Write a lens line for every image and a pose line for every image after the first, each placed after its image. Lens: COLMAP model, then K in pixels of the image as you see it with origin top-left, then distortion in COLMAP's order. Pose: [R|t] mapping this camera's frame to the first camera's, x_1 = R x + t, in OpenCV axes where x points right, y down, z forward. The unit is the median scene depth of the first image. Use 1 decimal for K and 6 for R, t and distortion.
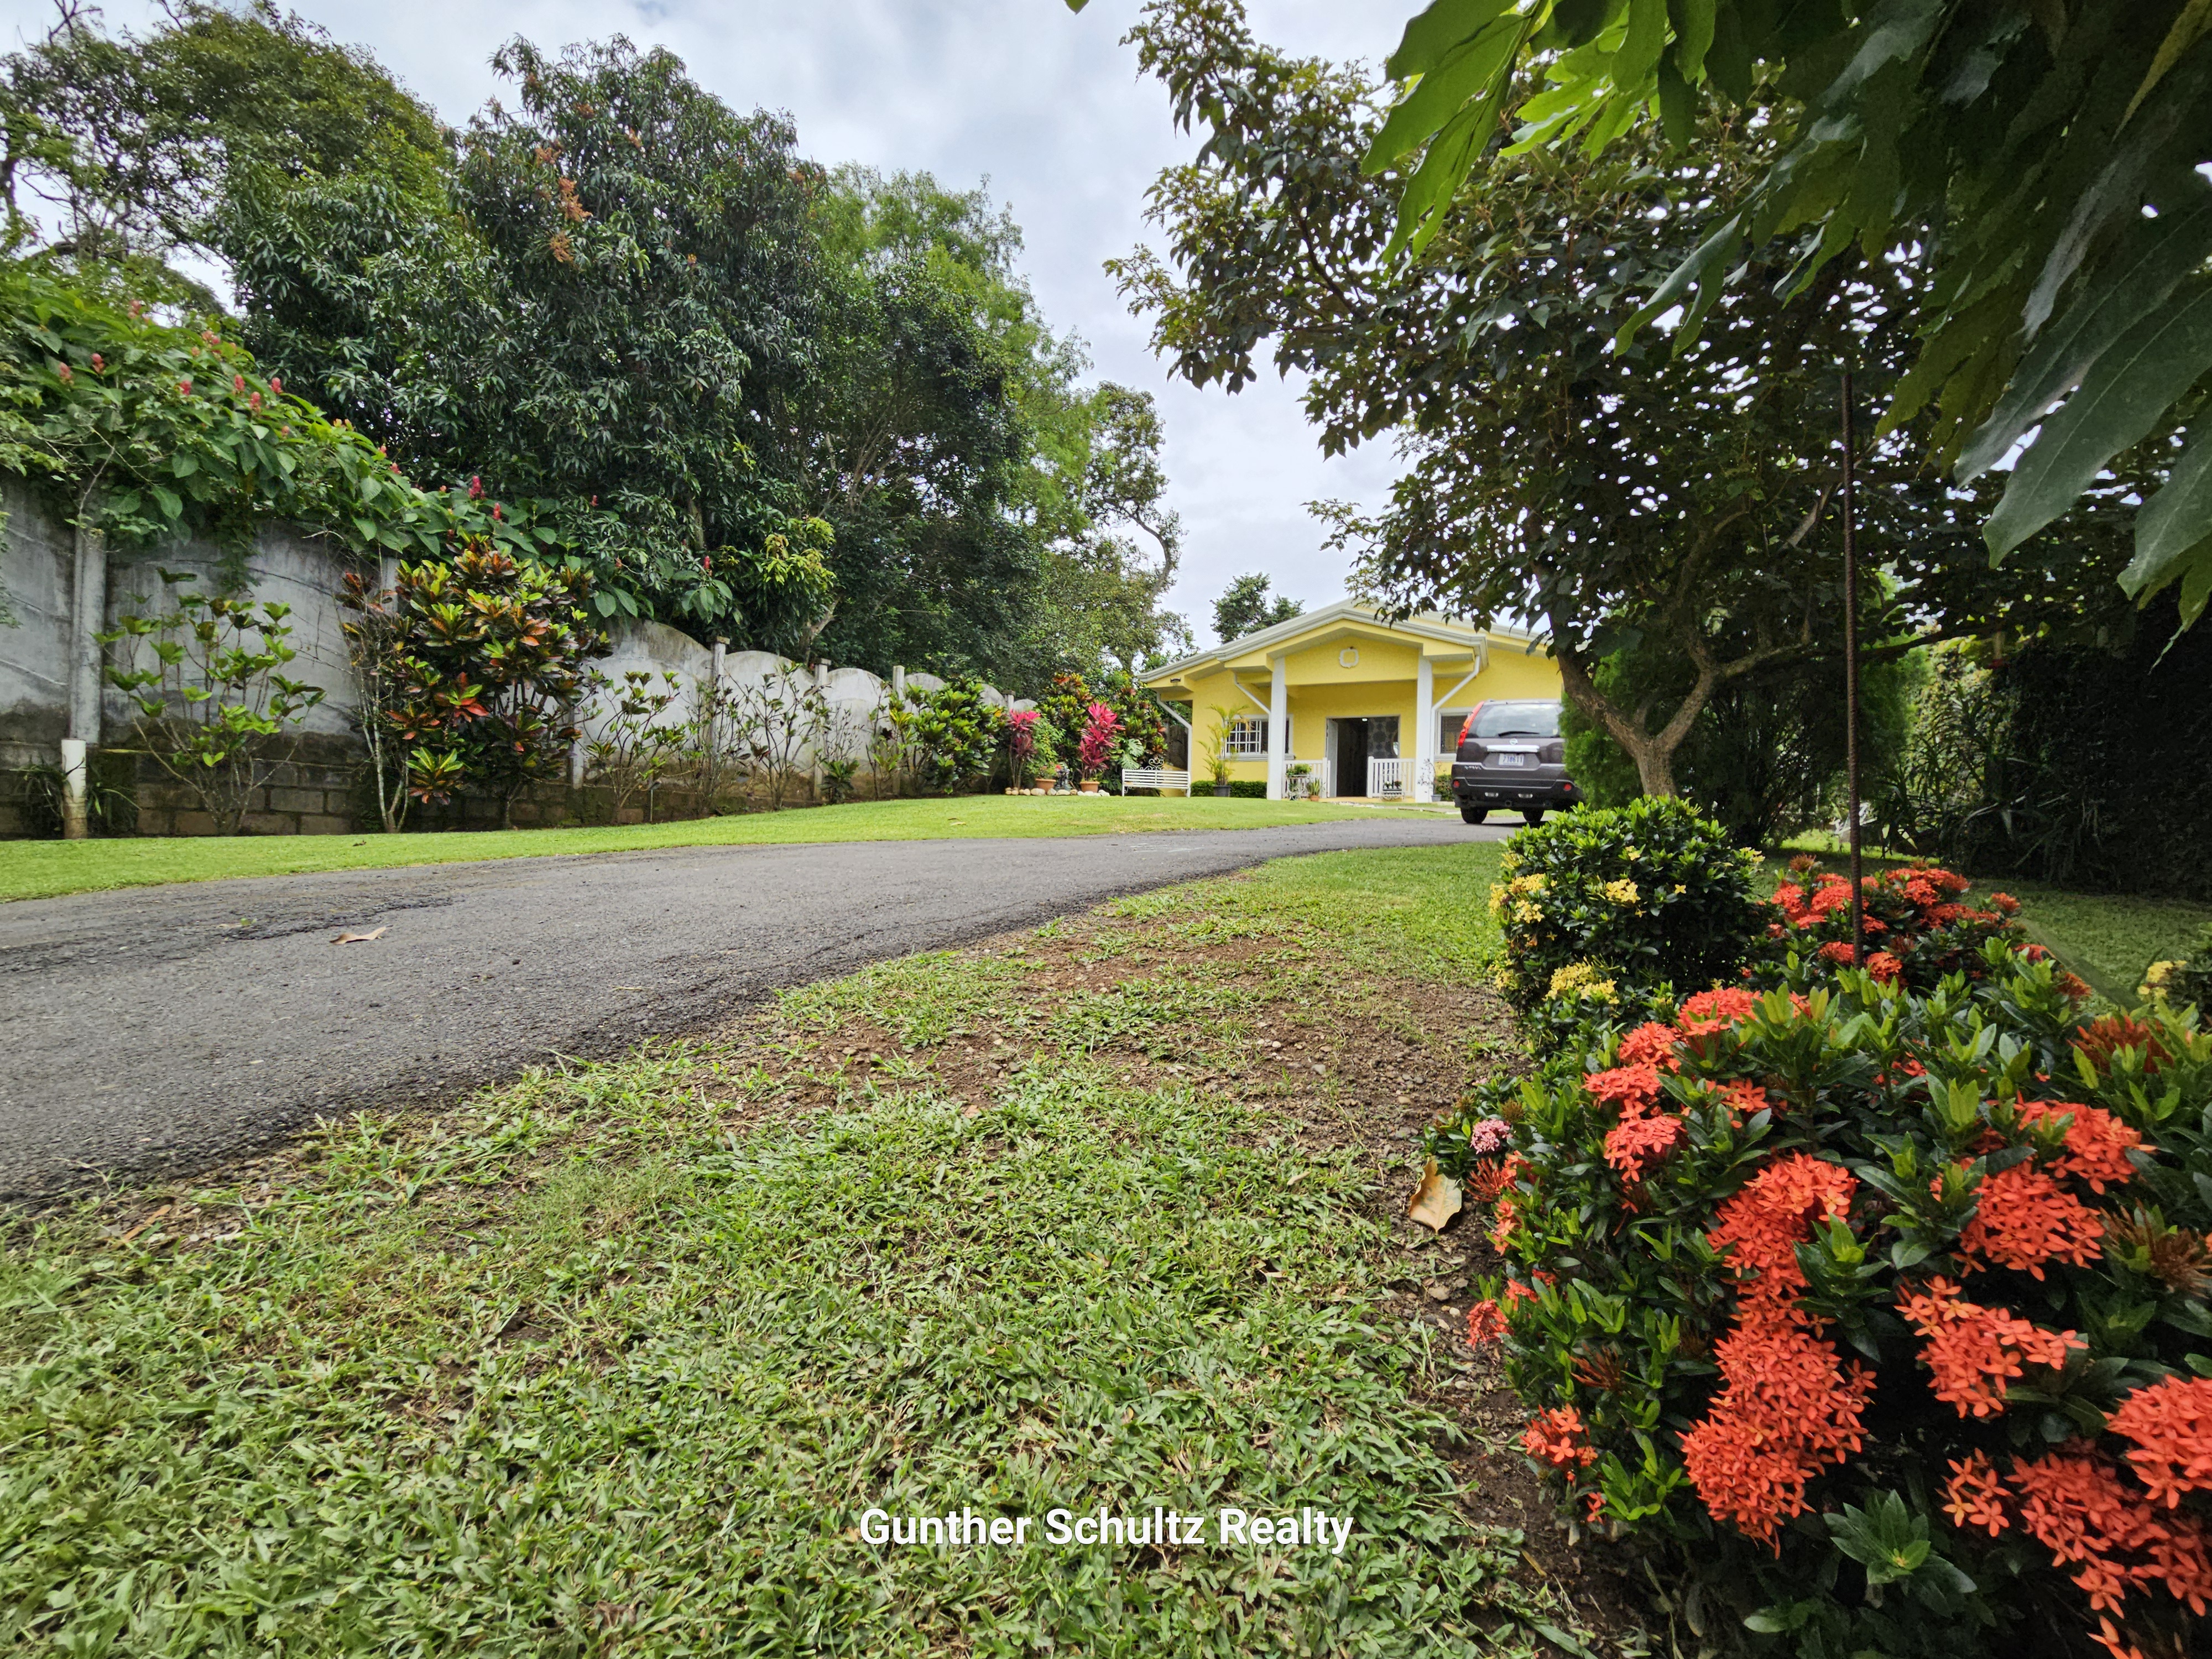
lens RADIAL K [[915.0, 0, 1110.0], [0, 915.0, 848.1], [0, 0, 1]] dist [-0.003040, 0.001267]
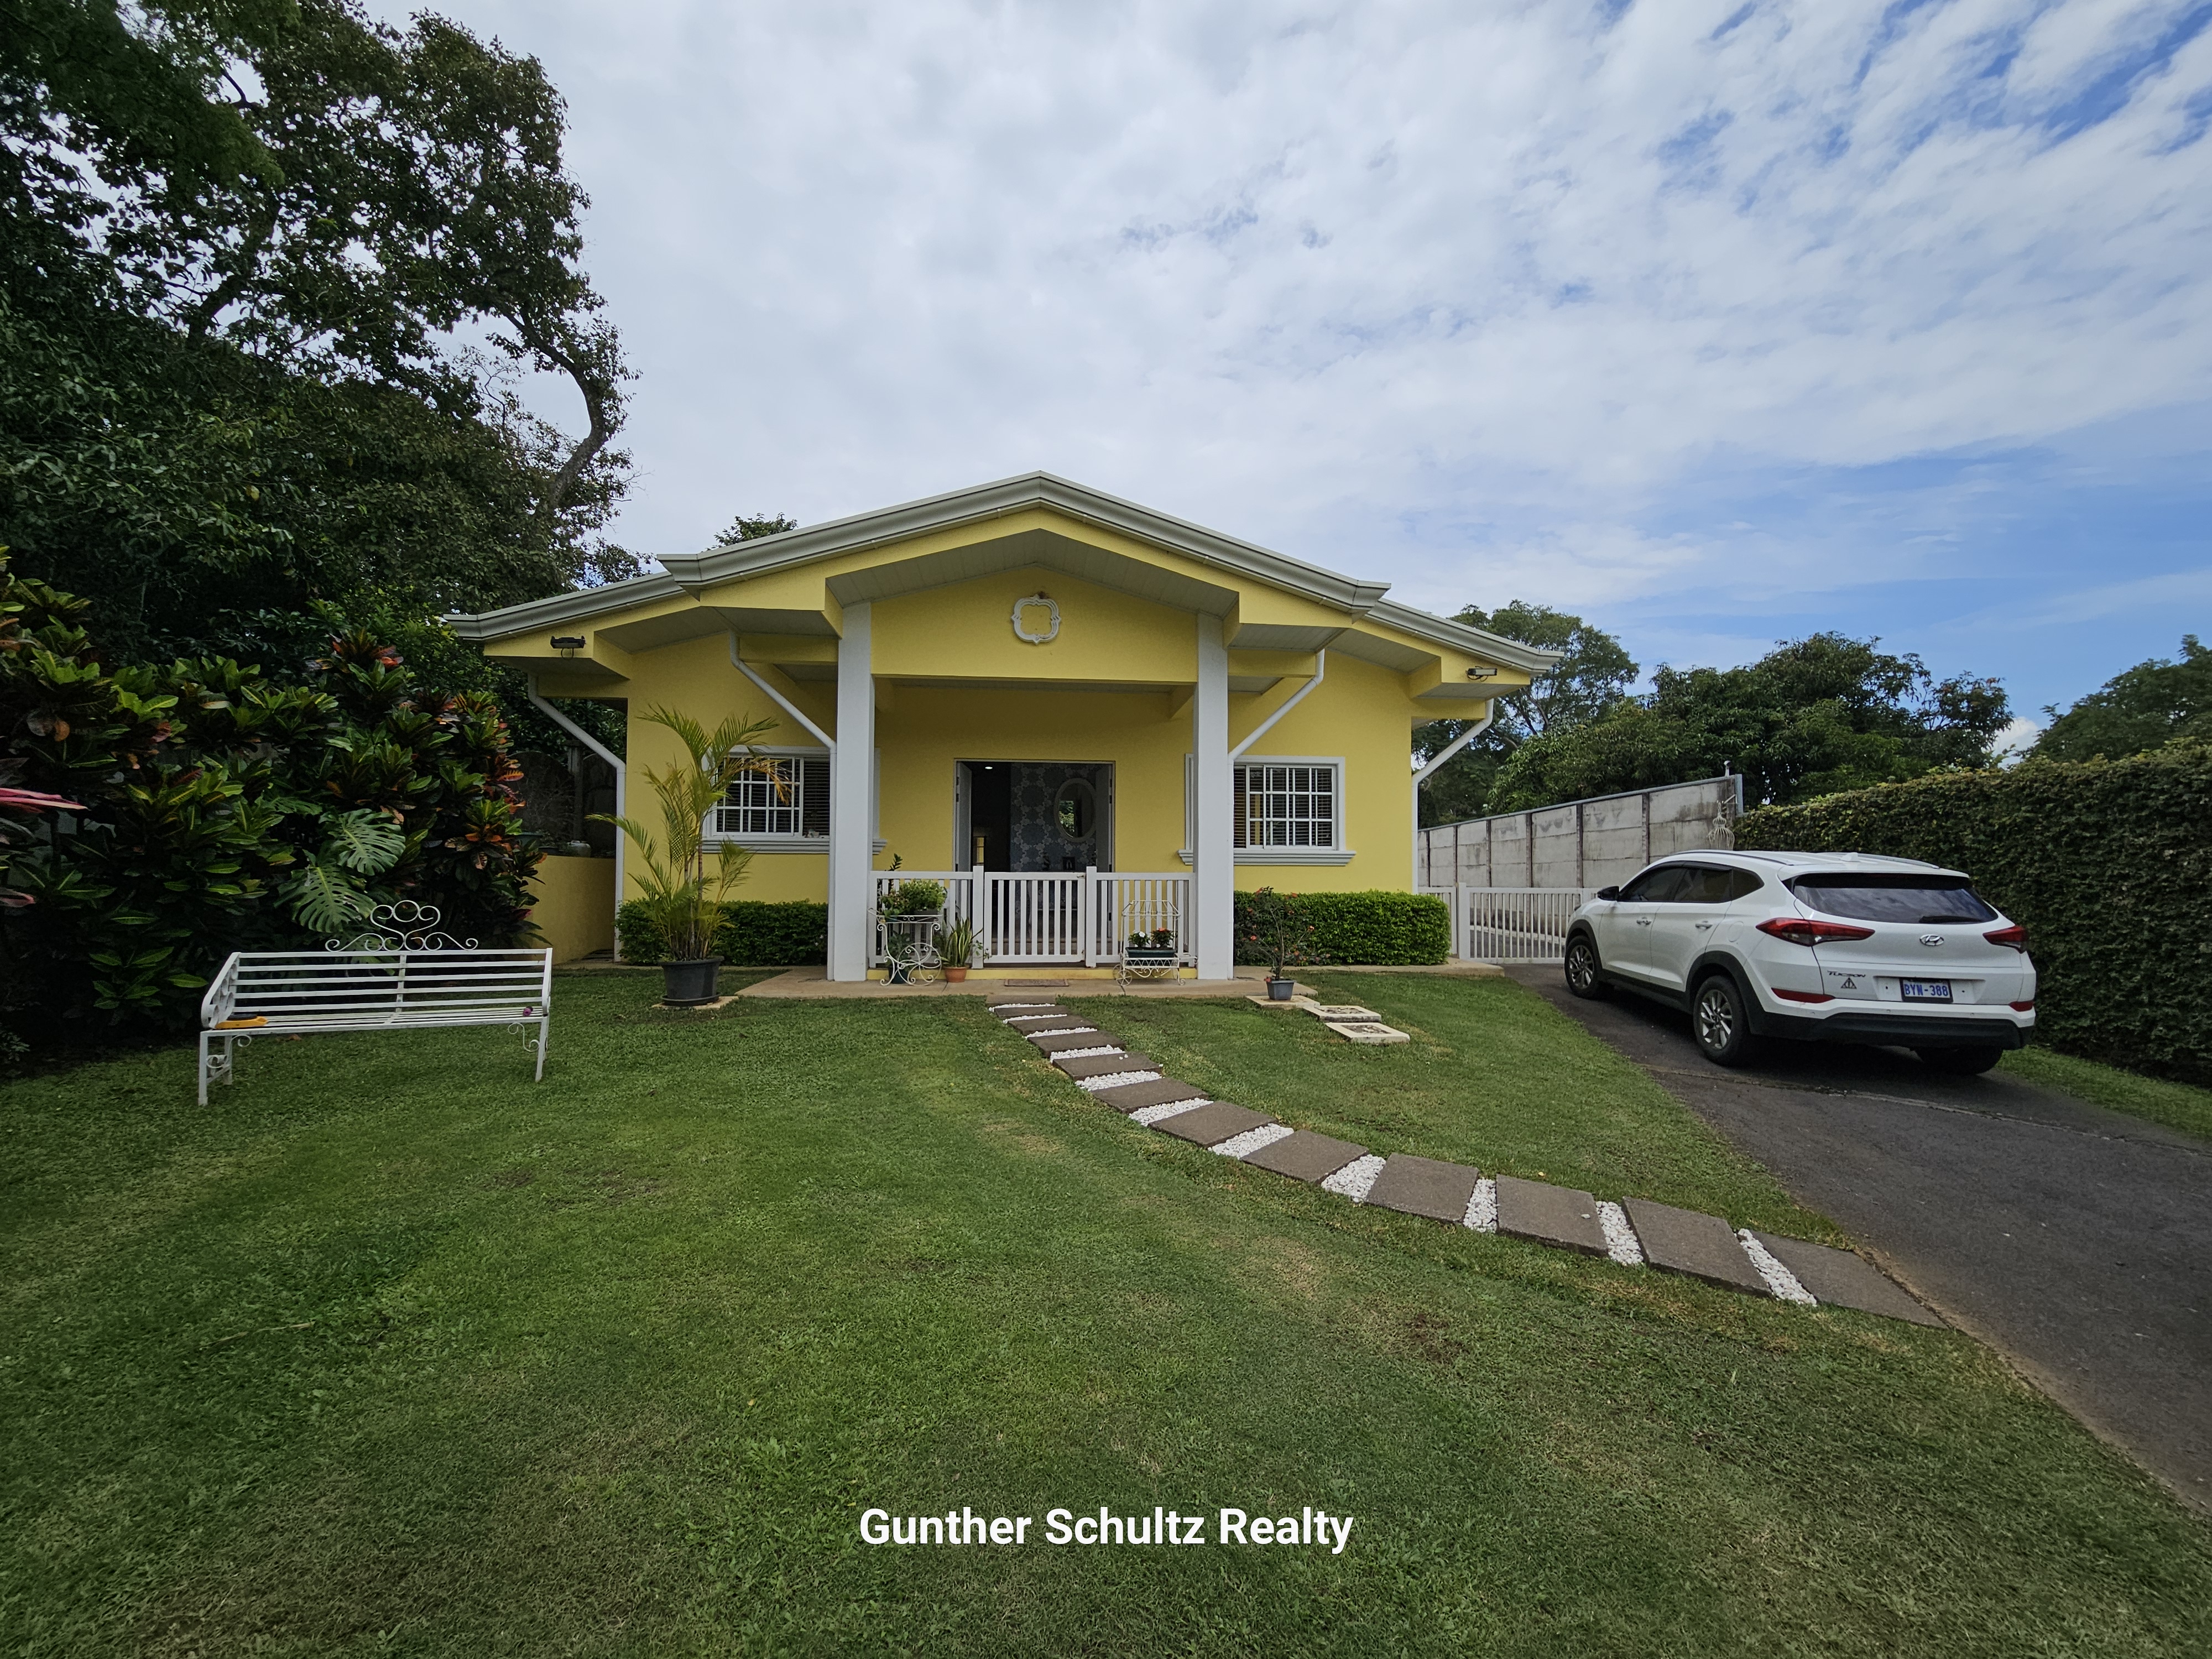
lens RADIAL K [[915.0, 0, 1110.0], [0, 915.0, 848.1], [0, 0, 1]] dist [-0.003040, 0.001267]
pose [[0.875487, -0.001860, 0.483237, 0.091999], [0.019745, 0.999295, -0.031925, -0.090425], [-0.482837, 0.037491, 0.874907, 0.614616]]
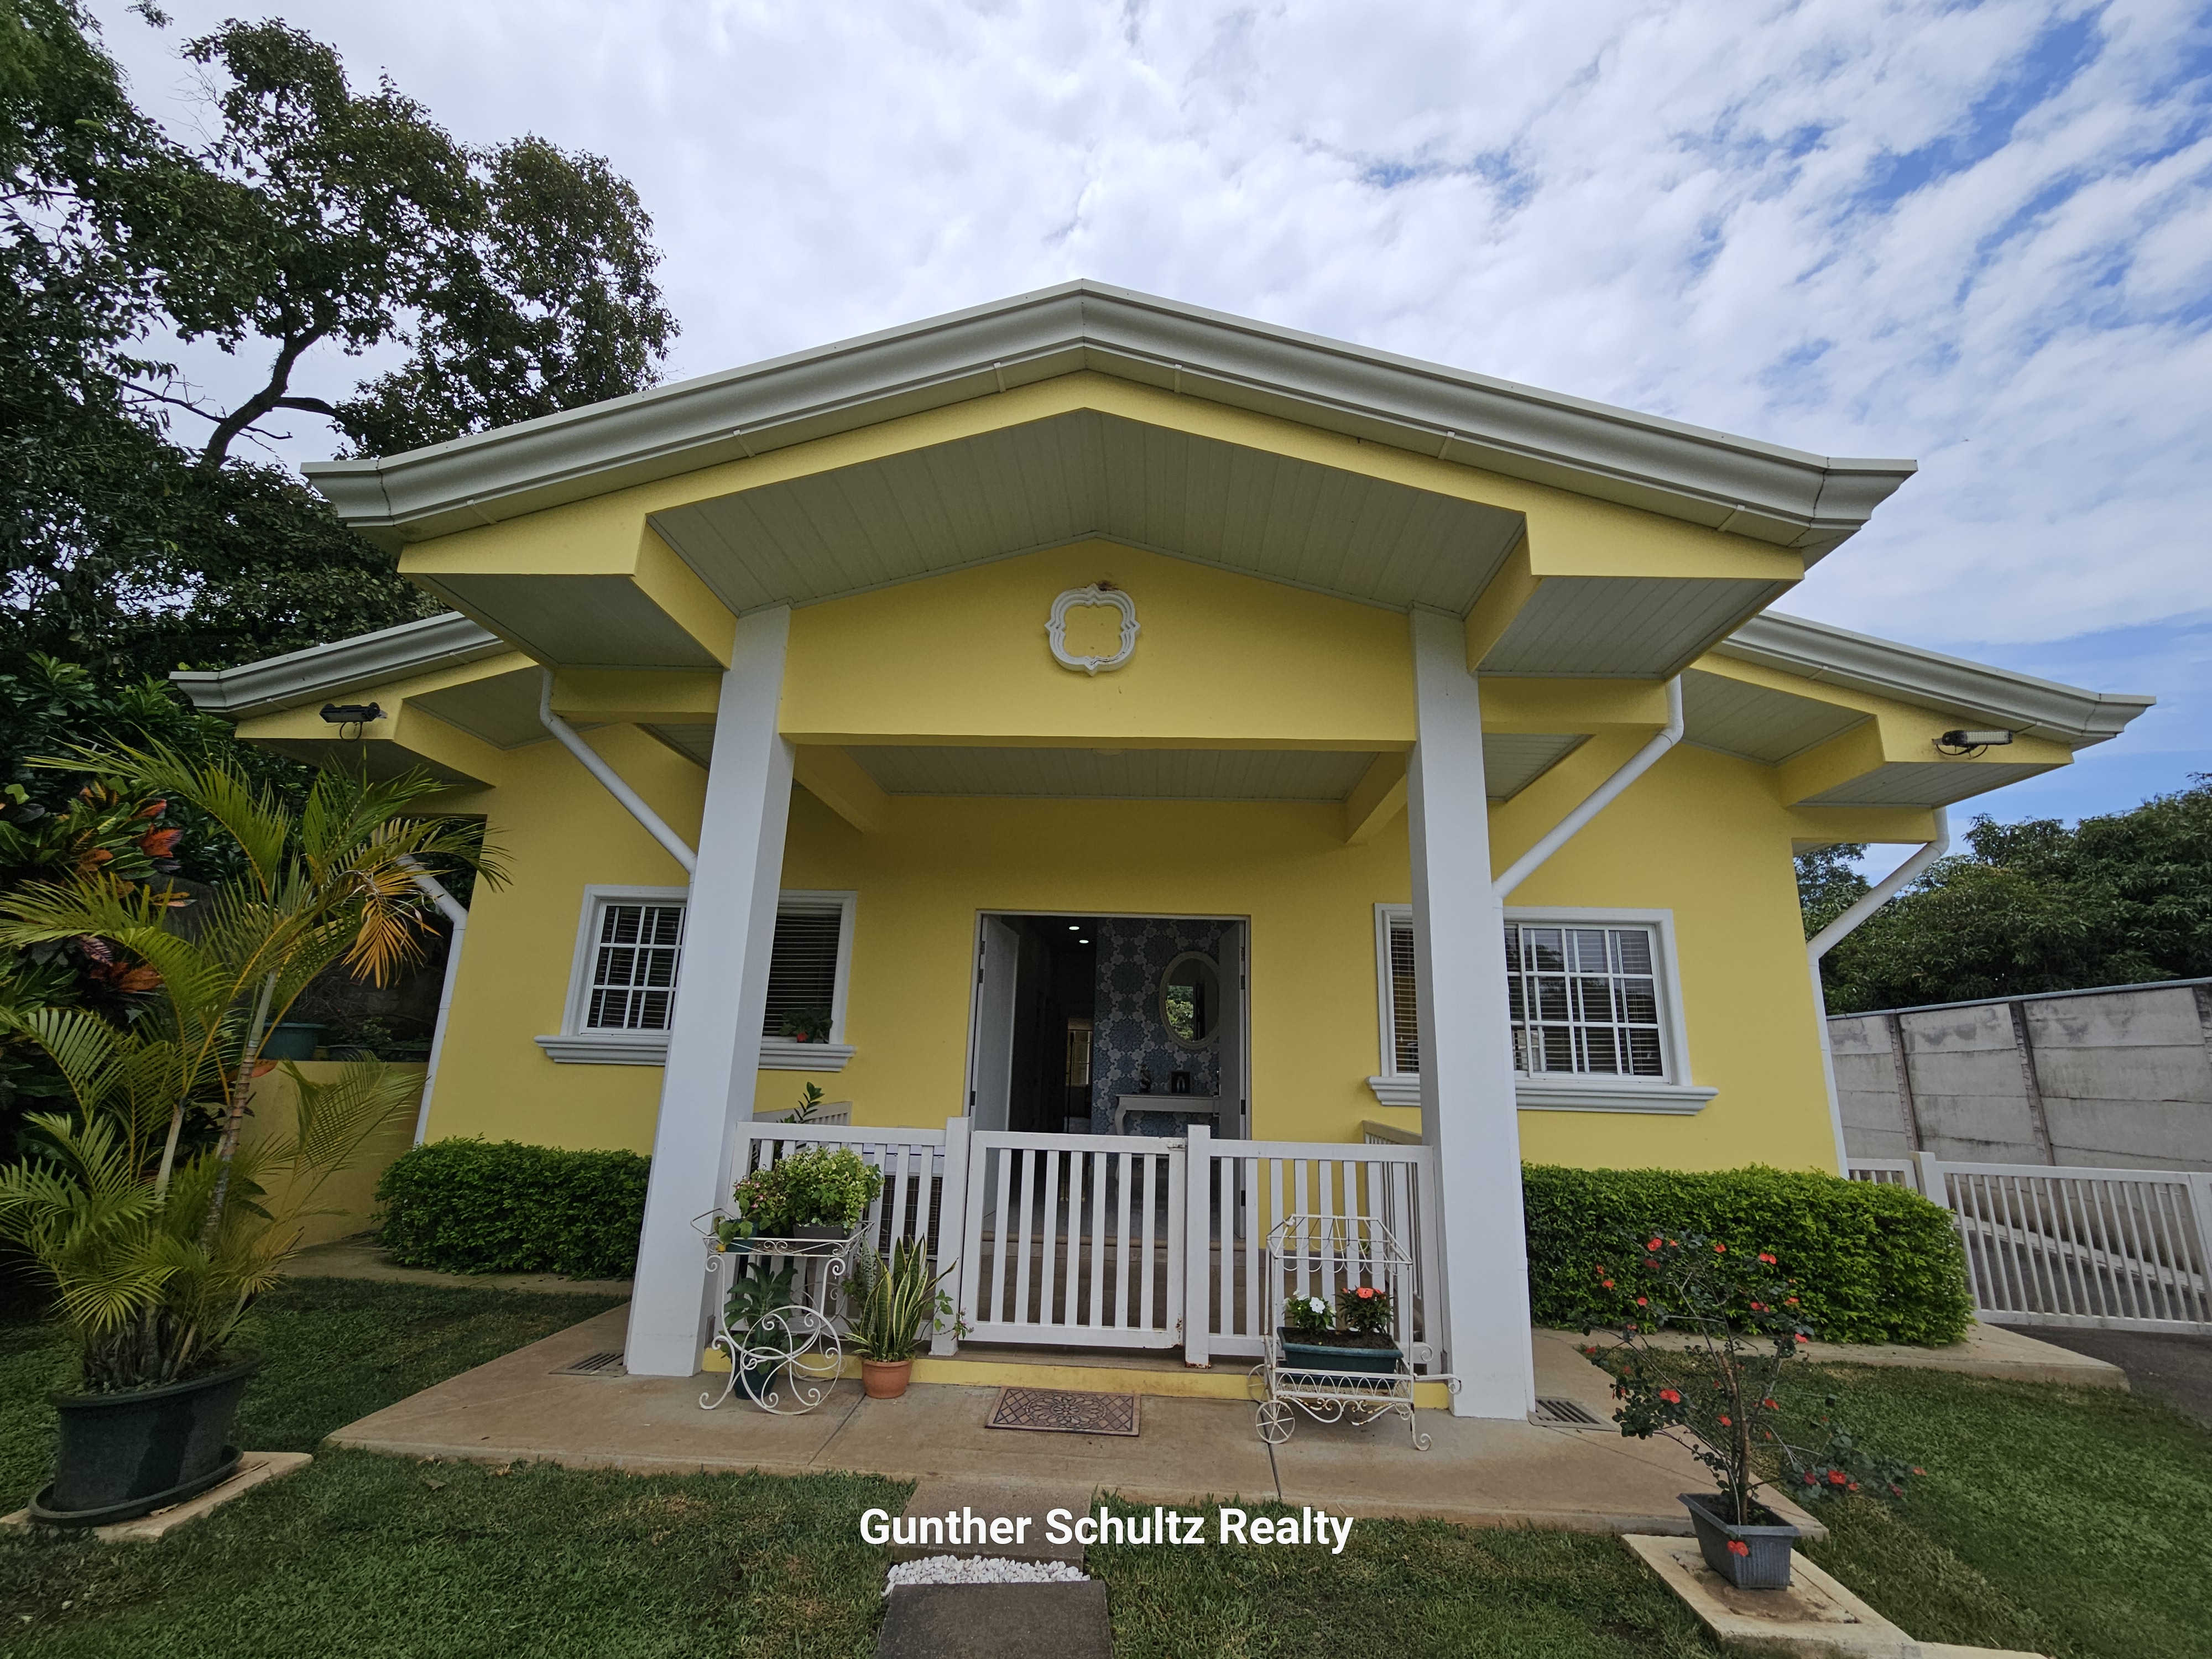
lens RADIAL K [[915.0, 0, 1110.0], [0, 915.0, 848.1], [0, 0, 1]] dist [-0.003040, 0.001267]
pose [[0.936706, 0.087731, 0.338947, 0.190019], [-0.006191, 0.972096, -0.234501, -0.105737], [-0.350062, 0.217560, 0.911111, 0.787785]]
